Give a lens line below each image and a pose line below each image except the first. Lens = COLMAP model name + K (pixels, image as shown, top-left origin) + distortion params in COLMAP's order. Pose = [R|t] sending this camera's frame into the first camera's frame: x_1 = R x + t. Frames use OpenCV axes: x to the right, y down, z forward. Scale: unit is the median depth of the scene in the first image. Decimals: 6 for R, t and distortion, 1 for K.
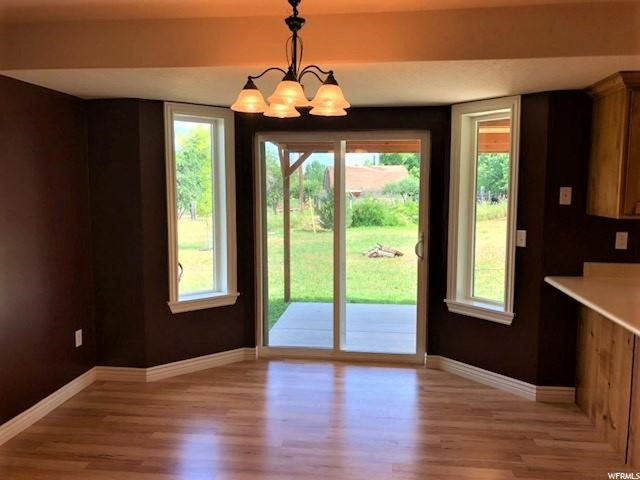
lens RADIAL K [[523.7, 0, 318.2], [0, 523.7, 236.5], [0, 0, 1]] dist [0.038476, -0.048609]
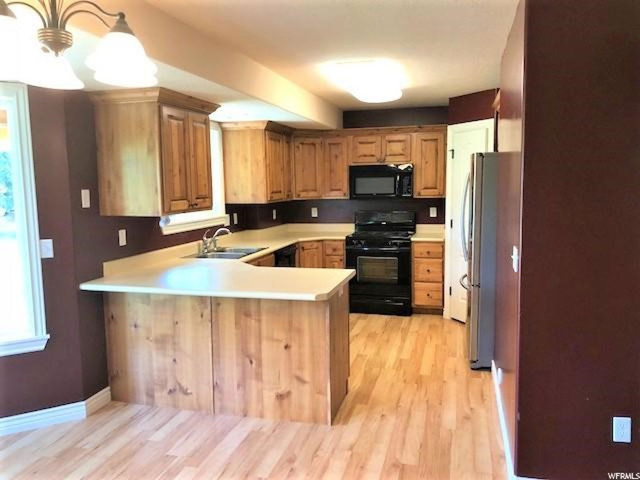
lens RADIAL K [[523.7, 0, 318.2], [0, 523.7, 236.5], [0, 0, 1]] dist [0.038476, -0.048609]
pose [[0.144042, -0.108416, 0.983615, -0.419346], [0.107977, 0.989767, 0.093282, -0.050127], [-0.983663, 0.092771, 0.154274, 0.415946]]
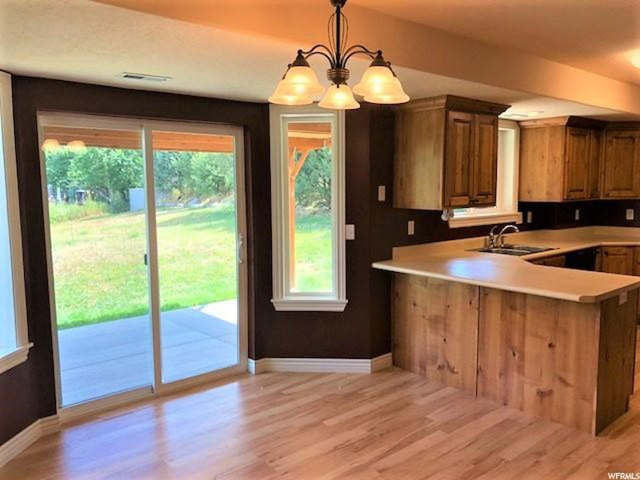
lens RADIAL K [[523.7, 0, 318.2], [0, 523.7, 236.5], [0, 0, 1]] dist [0.038476, -0.048609]
pose [[0.676968, -0.081881, 0.731444, -0.473722], [0.078284, 0.996166, 0.039062, -0.035990], [-0.731838, 0.030816, 0.680782, 0.297914]]
